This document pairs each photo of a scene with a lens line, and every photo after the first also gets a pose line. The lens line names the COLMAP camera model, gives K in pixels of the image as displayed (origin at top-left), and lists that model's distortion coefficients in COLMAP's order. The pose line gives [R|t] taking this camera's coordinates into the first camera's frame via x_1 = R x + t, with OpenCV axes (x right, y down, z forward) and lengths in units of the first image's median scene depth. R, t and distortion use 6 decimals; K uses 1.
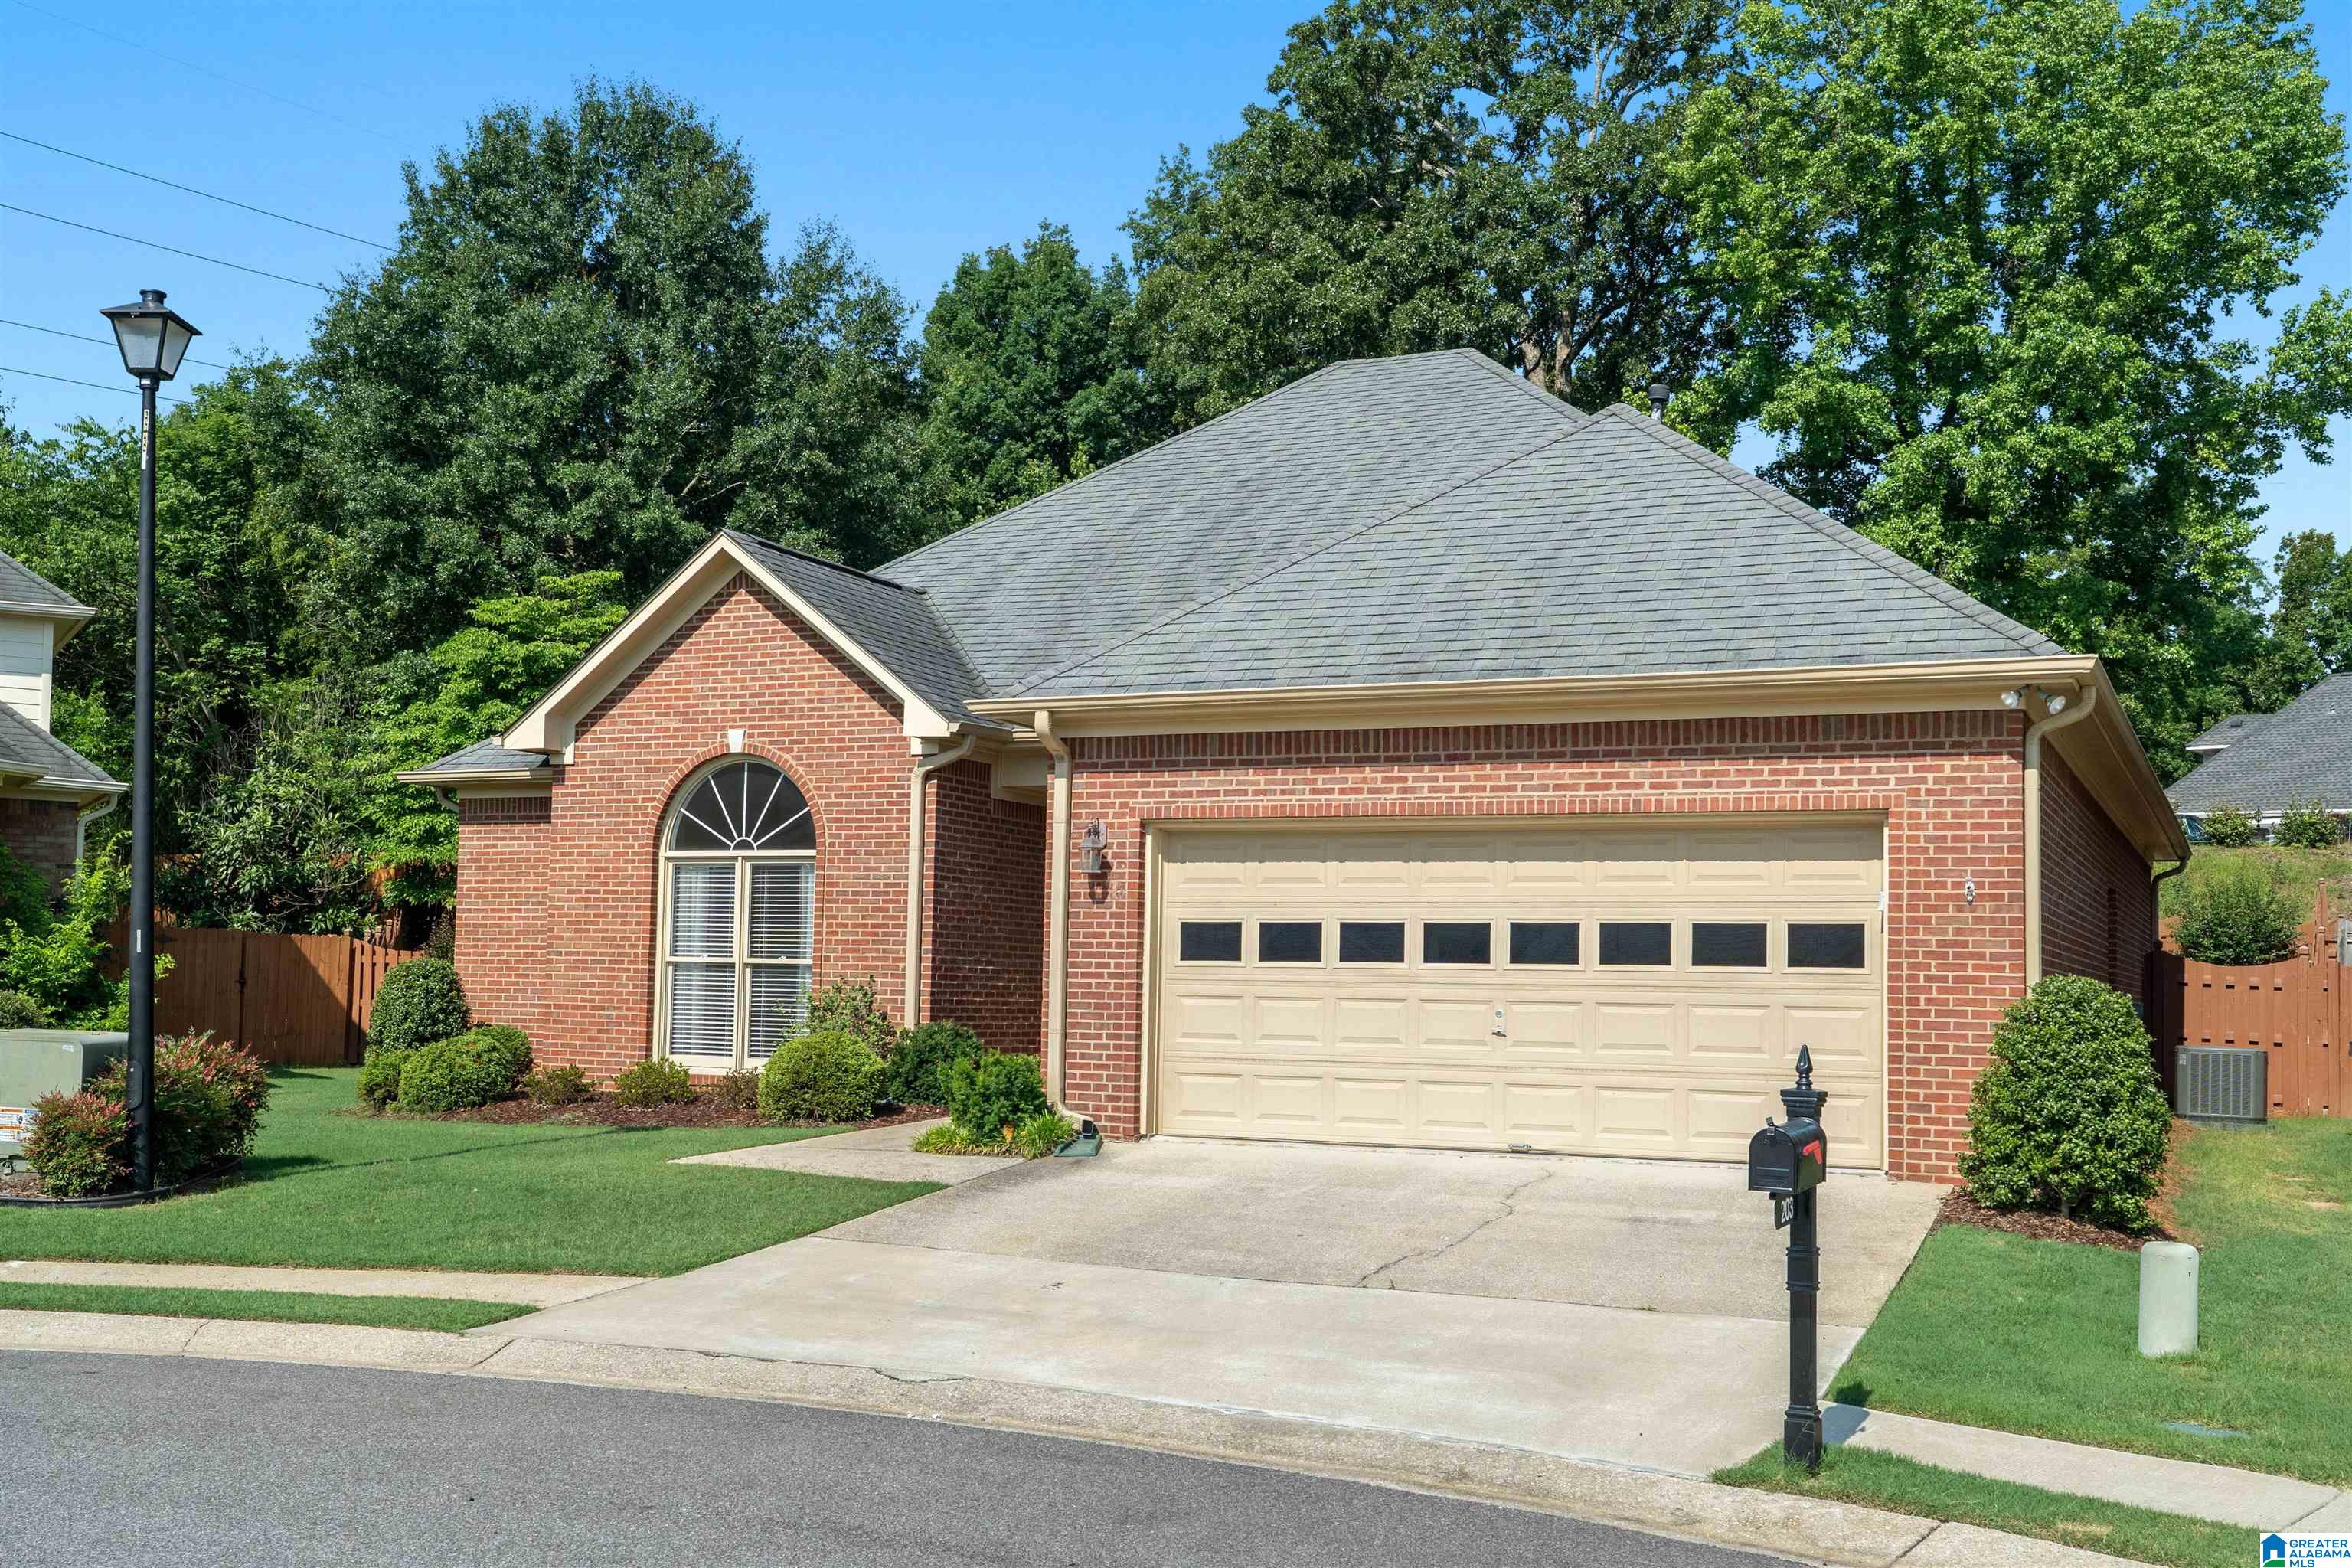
lens RADIAL K [[2462.4, 0, 1176.0], [0, 2462.4, 784.0], [0, 0, 1]] dist [-0.013929, -0.013016]
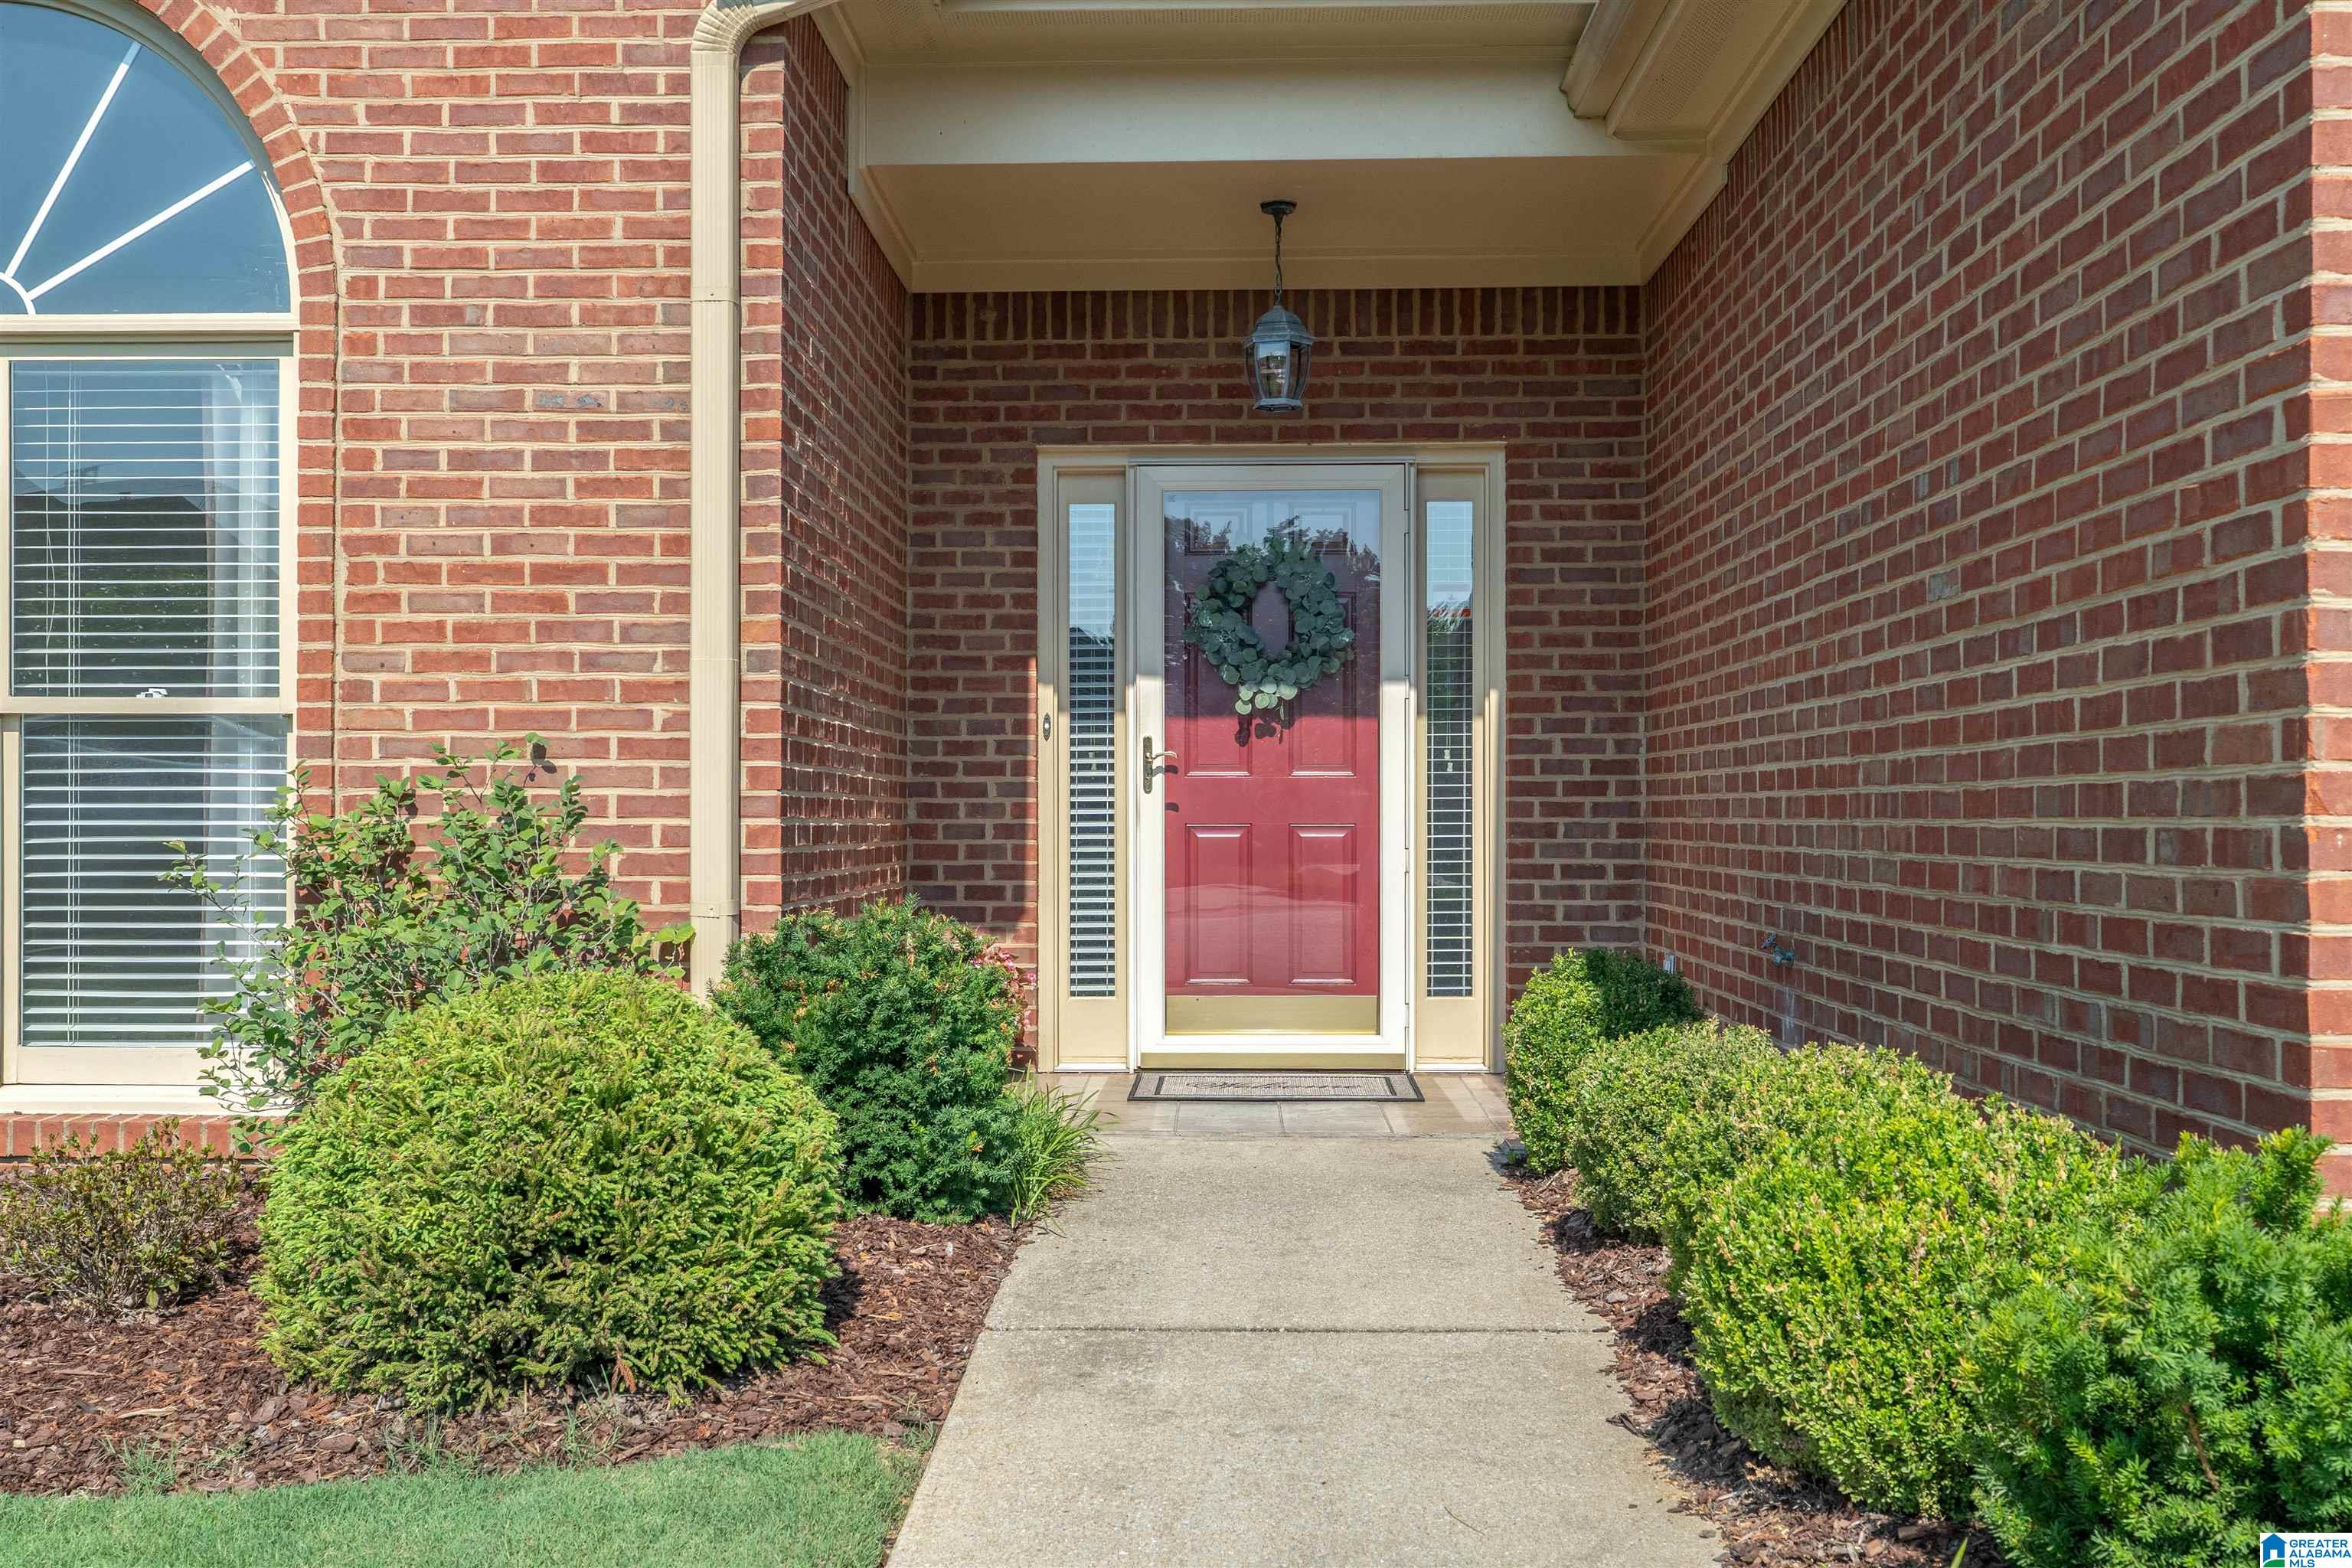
lens RADIAL K [[2462.4, 0, 1176.0], [0, 2462.4, 784.0], [0, 0, 1]] dist [-0.013929, -0.013016]
pose [[0.916278, -0.013794, 0.400306, -0.166756], [-0.018094, 0.996961, 0.075770, 0.057929], [-0.400135, -0.076670, 0.913244, 0.698639]]
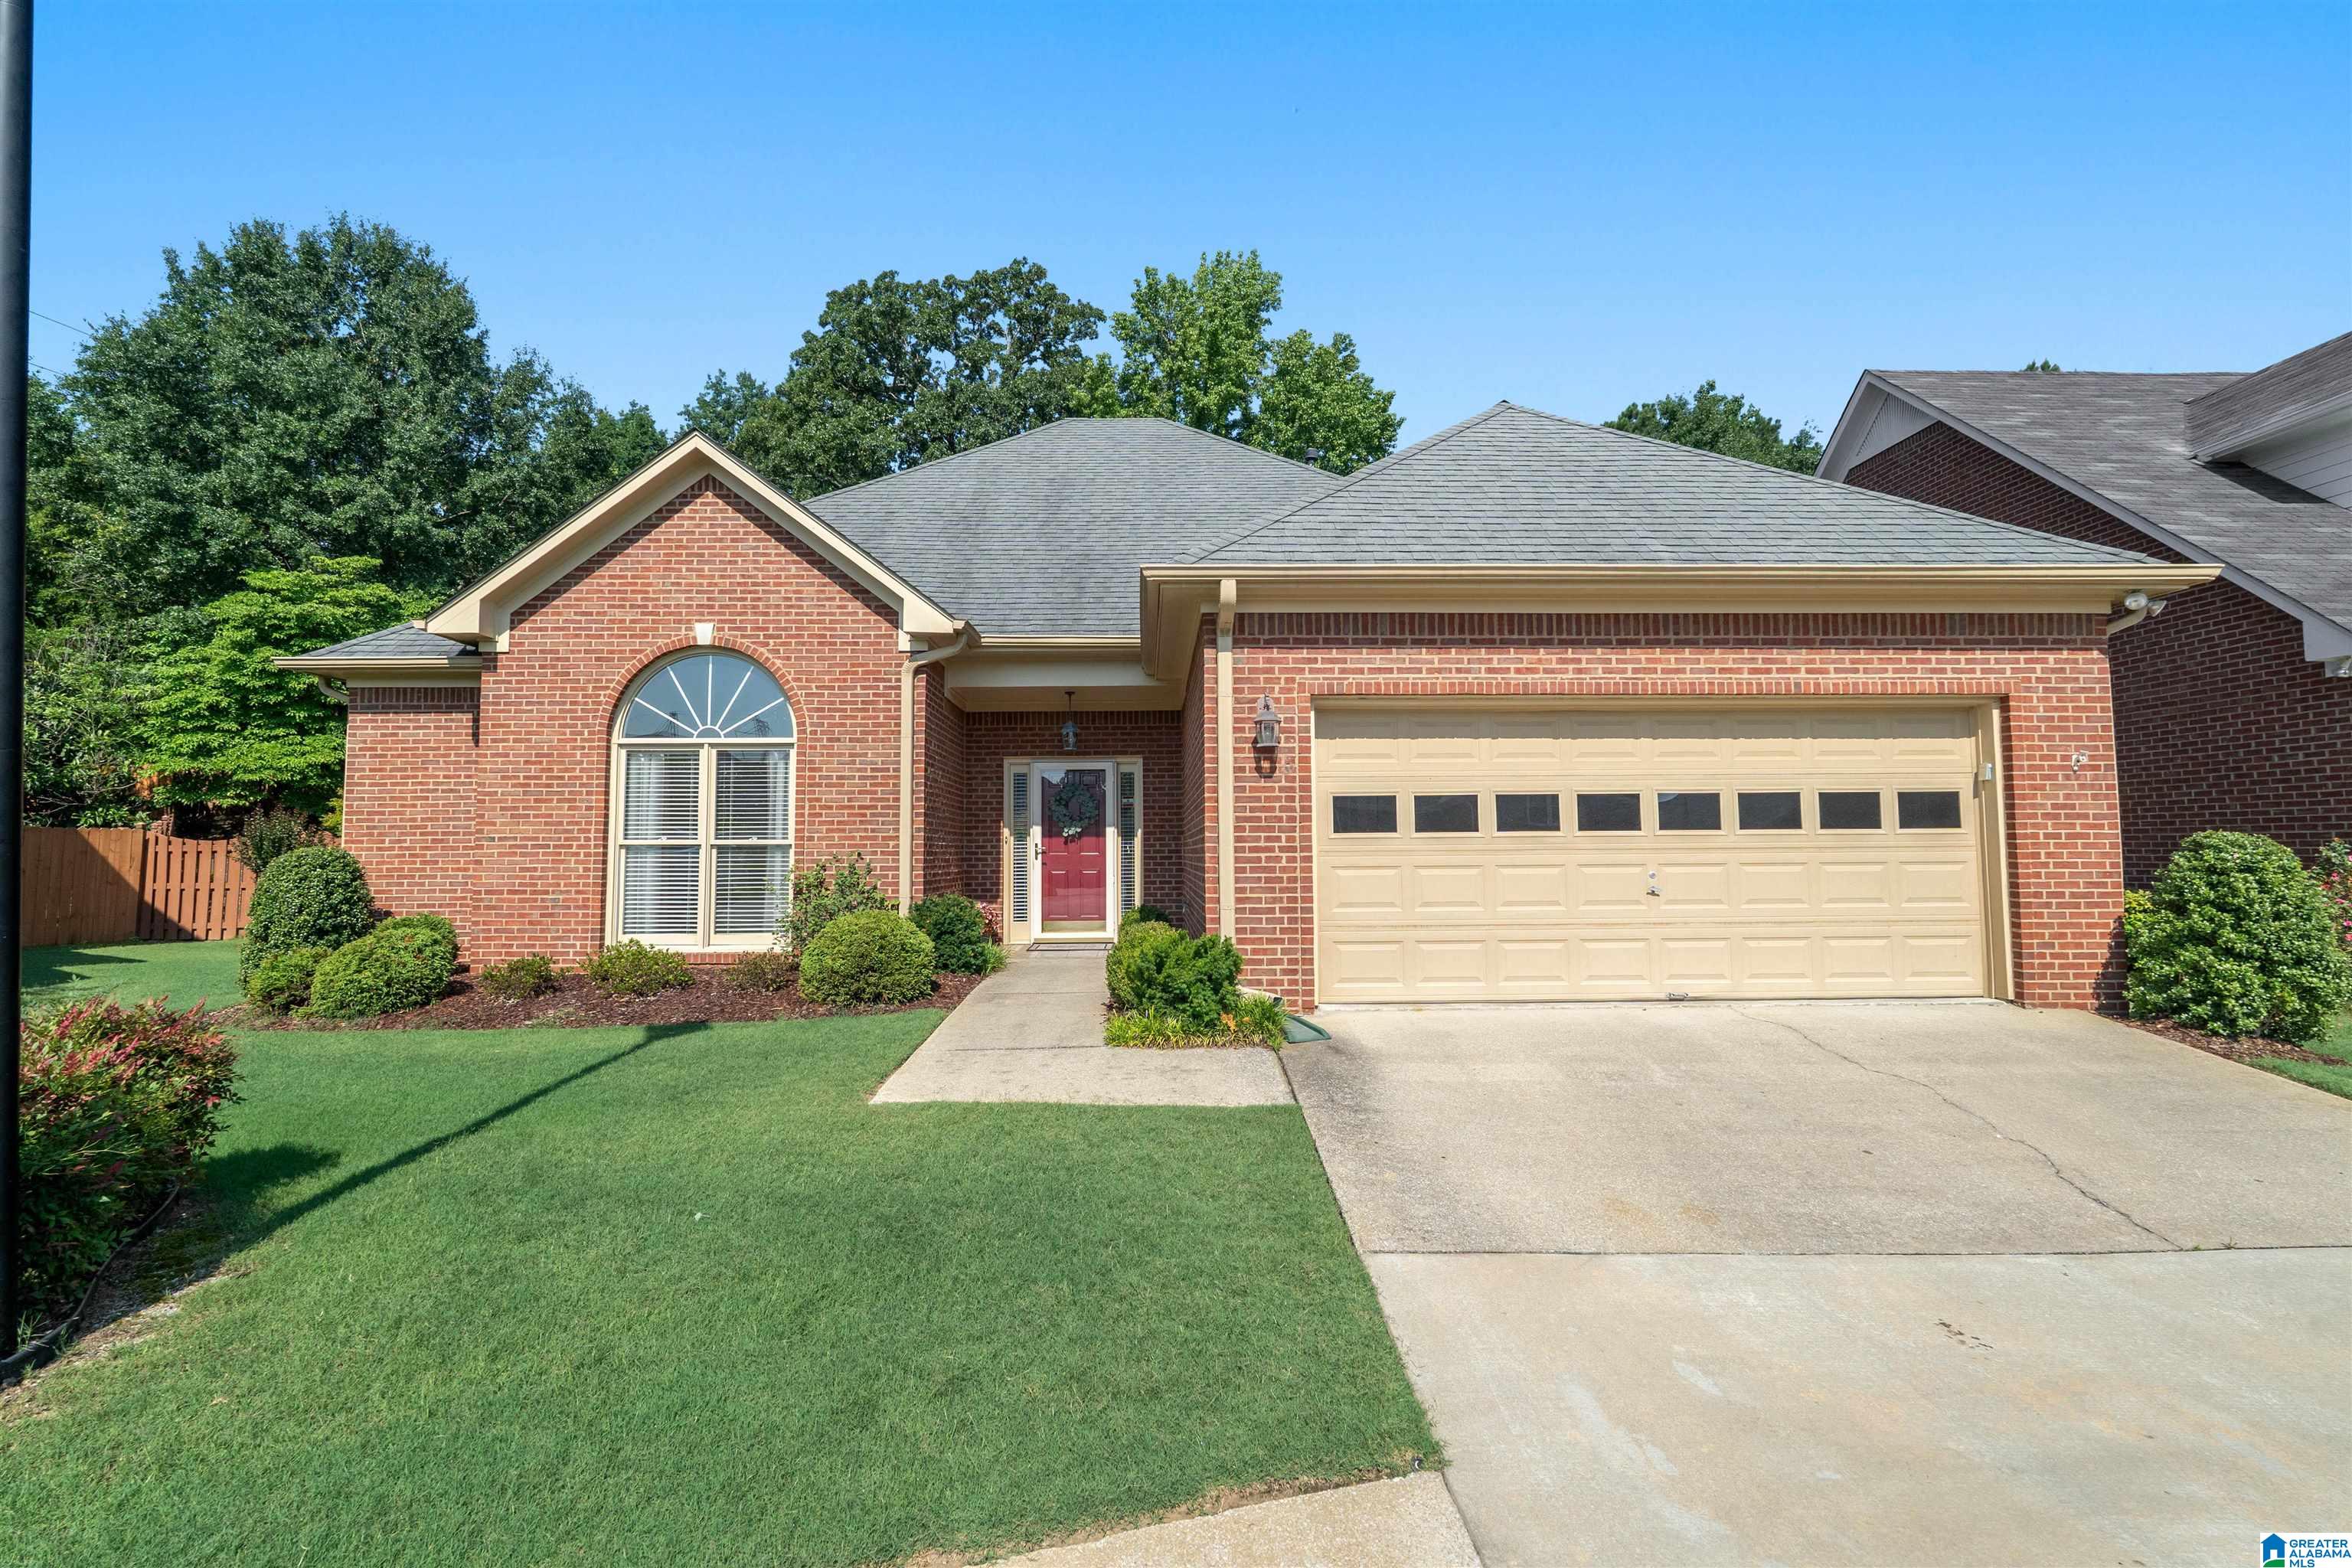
lens RADIAL K [[1124.4, 0, 1178.3], [0, 1124.4, 758.8], [0, 0, 1]] dist [-0.005838, -0.000249]
pose [[0.892780, 0.012591, 0.450317, -0.217124], [-0.014973, 0.999886, 0.001728, 0.032637], [-0.450244, -0.008285, 0.892867, 0.488217]]
